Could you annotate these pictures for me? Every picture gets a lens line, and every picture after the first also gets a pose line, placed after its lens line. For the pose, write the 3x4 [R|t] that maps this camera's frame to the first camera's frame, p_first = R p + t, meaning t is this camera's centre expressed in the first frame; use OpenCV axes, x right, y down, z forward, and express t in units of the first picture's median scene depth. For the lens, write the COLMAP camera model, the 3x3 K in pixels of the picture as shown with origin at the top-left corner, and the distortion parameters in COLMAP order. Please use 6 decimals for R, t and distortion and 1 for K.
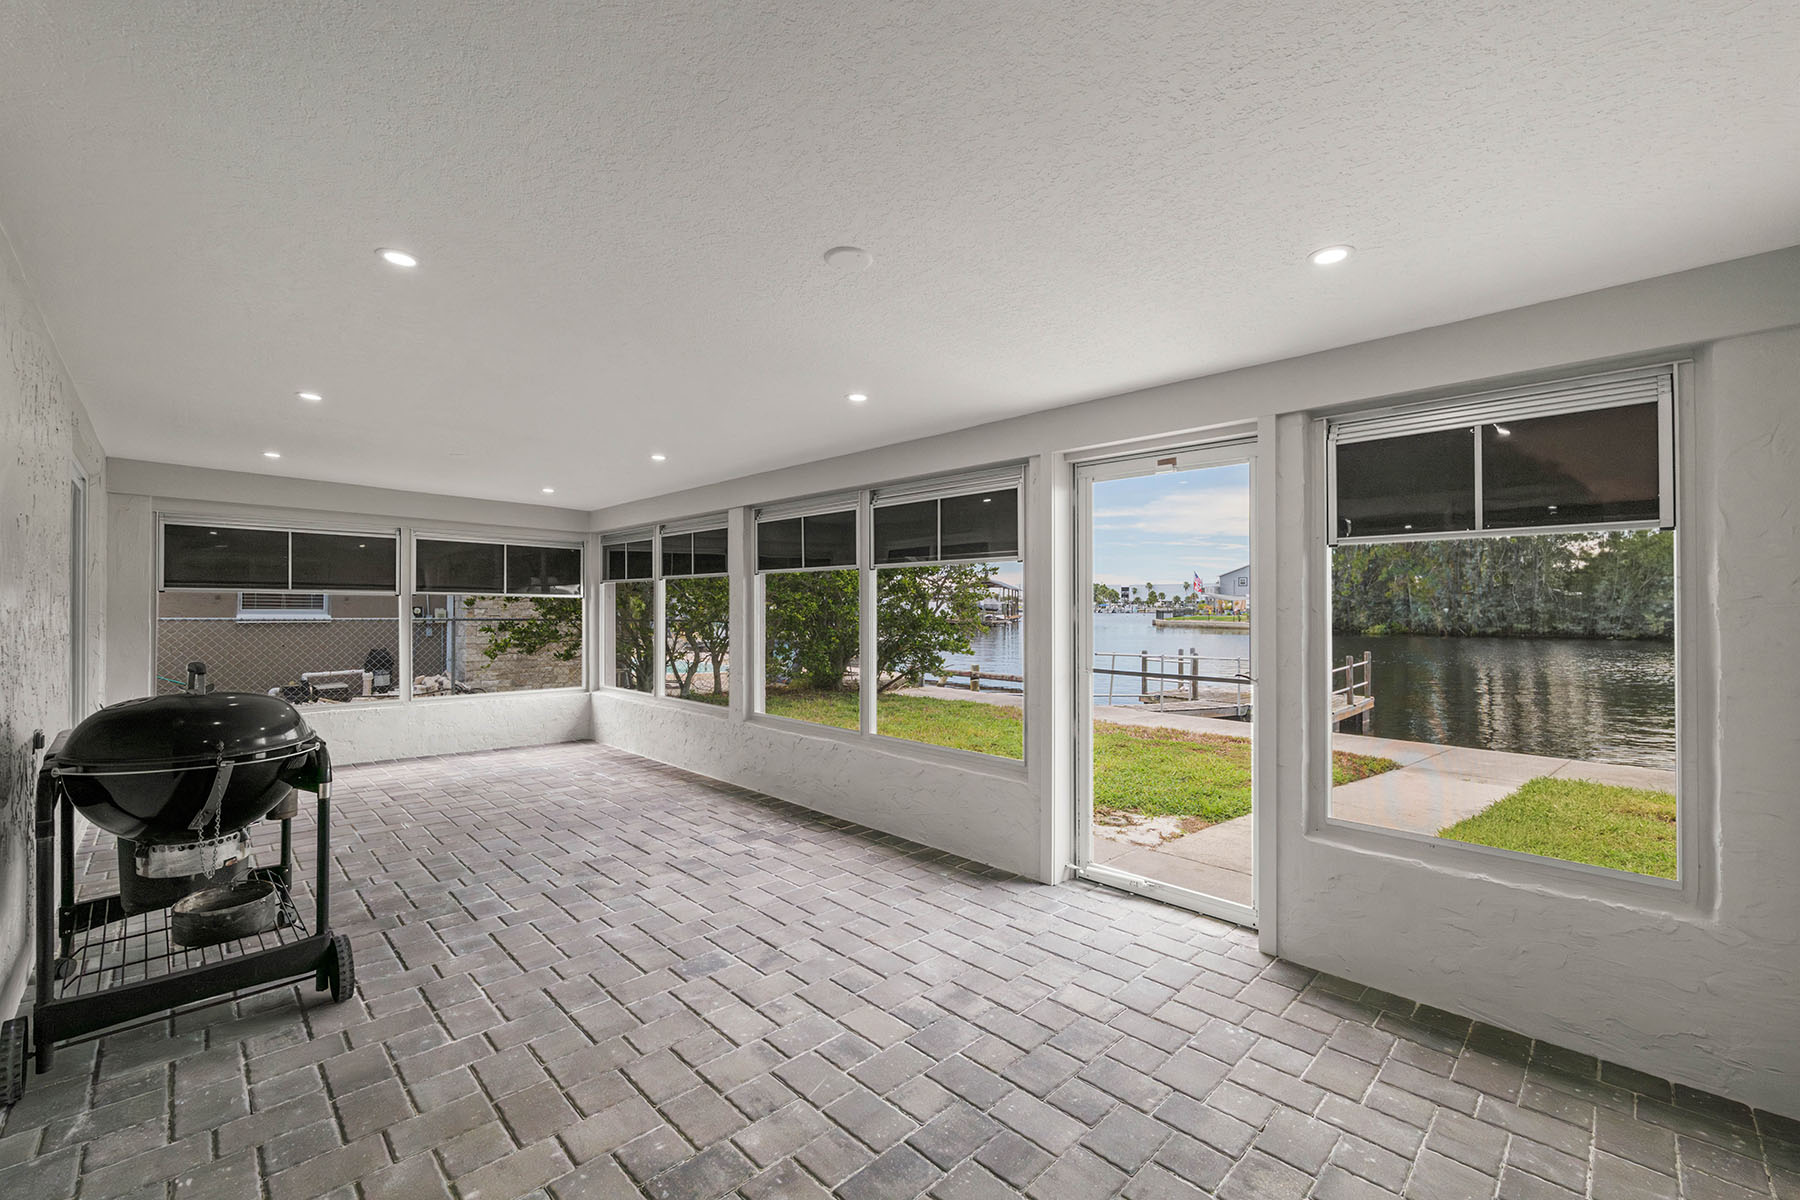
lens RADIAL K [[736.2, 0, 892.8], [0, 736.2, 599.6], [0, 0, 1]] dist [-0.005303, -0.001438]
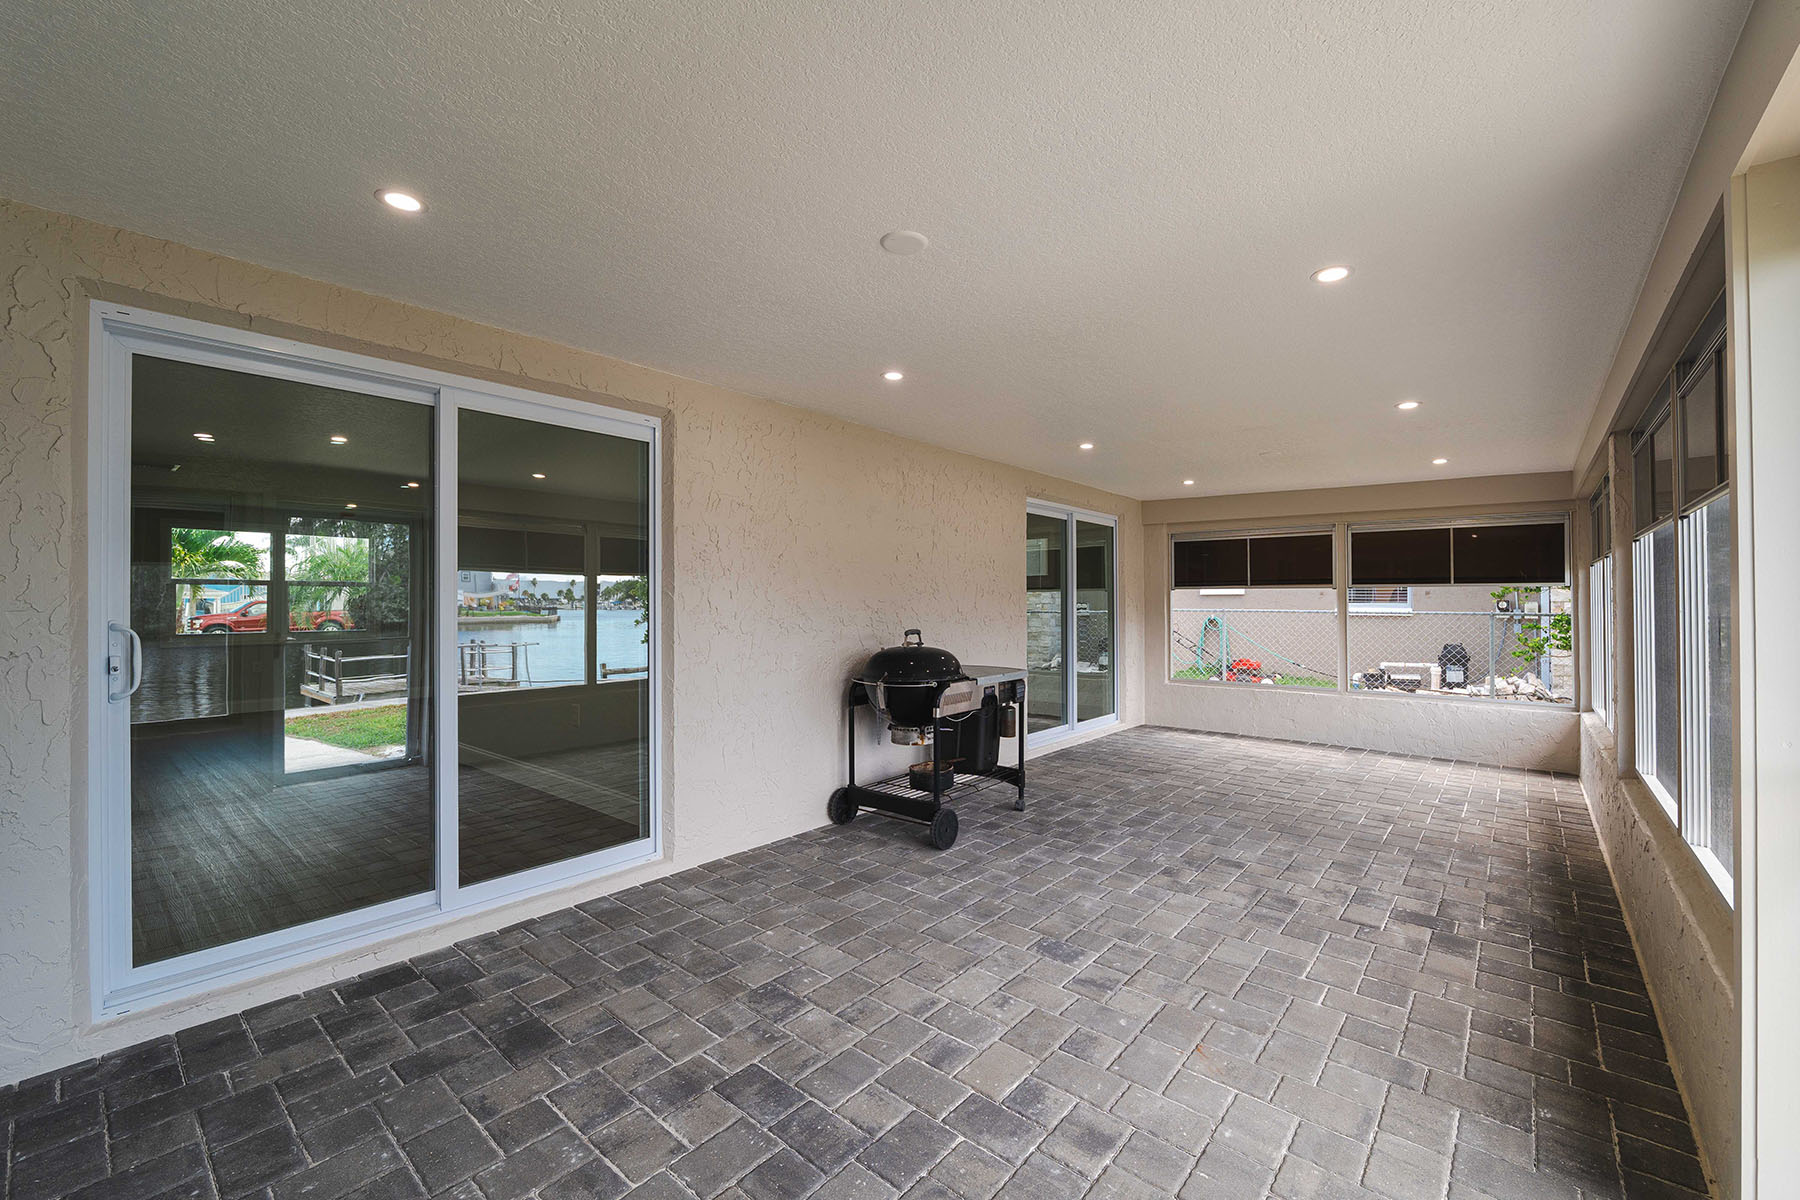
lens RADIAL K [[736.2, 0, 911.0], [0, 736.2, 597.1], [0, 0, 1]] dist [-0.005303, -0.001438]
pose [[0.104757, -0.009374, -0.994454, 0.420581], [0.010710, 0.999908, -0.008297, 0.012108], [0.994440, -0.009781, 0.104848, 0.405453]]
